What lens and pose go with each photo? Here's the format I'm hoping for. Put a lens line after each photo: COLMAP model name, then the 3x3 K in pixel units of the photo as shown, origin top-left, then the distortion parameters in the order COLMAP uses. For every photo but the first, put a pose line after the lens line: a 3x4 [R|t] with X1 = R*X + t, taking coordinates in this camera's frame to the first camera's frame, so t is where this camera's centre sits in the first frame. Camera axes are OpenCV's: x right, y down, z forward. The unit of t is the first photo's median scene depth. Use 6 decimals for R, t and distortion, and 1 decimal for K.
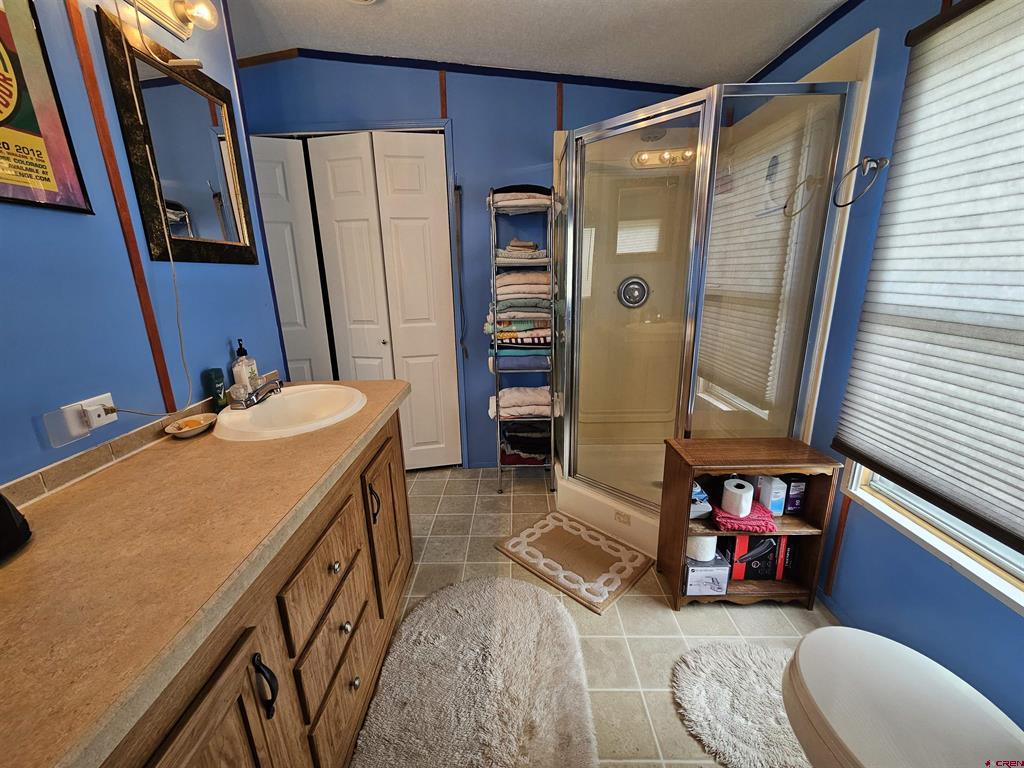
lens RADIAL K [[421.0, 0, 507.6], [0, 421.0, 382.0], [0, 0, 1]] dist [0.002952, 0.000720]
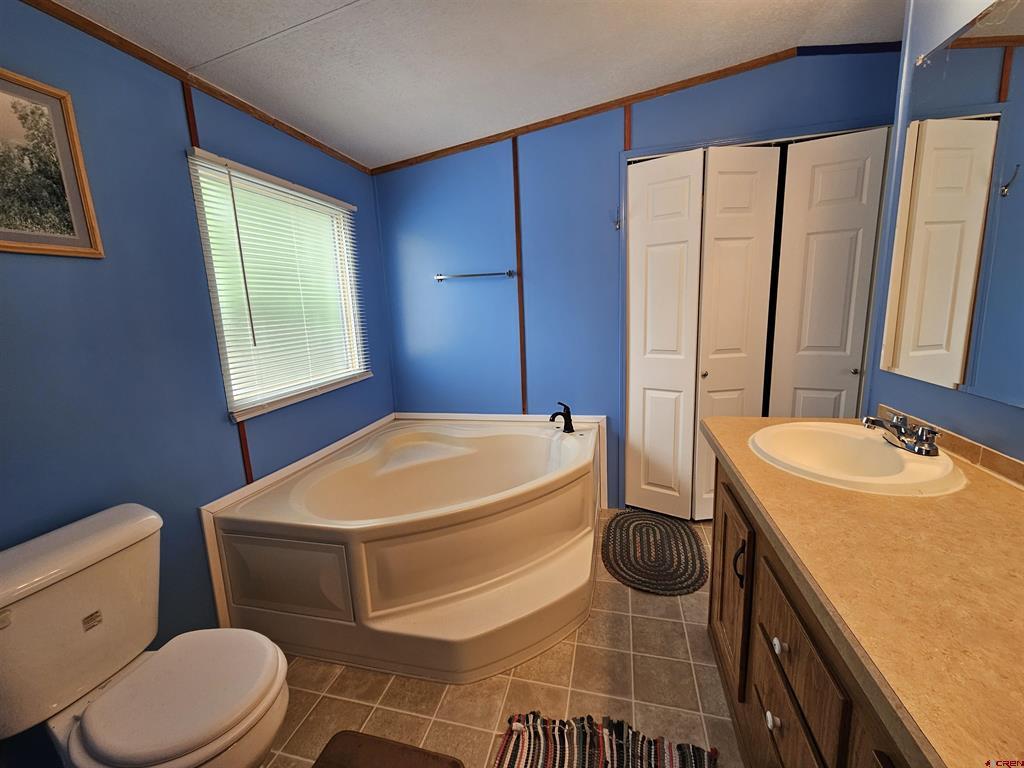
lens RADIAL K [[413.2, 0, 512.0], [0, 413.2, 384.0], [0, 0, 1]] dist [-0.017895, 0.000086]
pose [[0.973086, 0.019483, -0.229618, -0.889378], [-0.034669, 0.997456, -0.062289, 0.006036], [0.227820, 0.068573, 0.971286, 0.062257]]
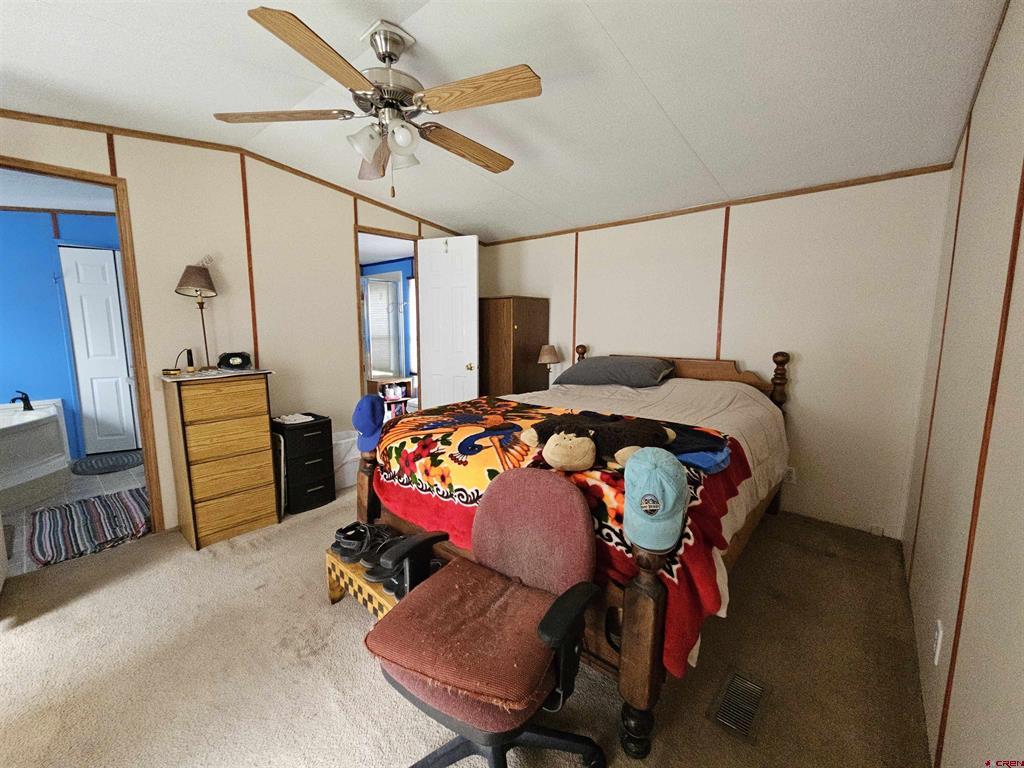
lens RADIAL K [[421.0, 0, 507.6], [0, 421.0, 382.0], [0, 0, 1]] dist [0.002952, 0.000720]
pose [[0.647924, -0.078404, 0.757659, -1.026533], [0.178087, 0.982713, -0.050601, 0.382771], [-0.740594, 0.167715, 0.650686, -1.410332]]
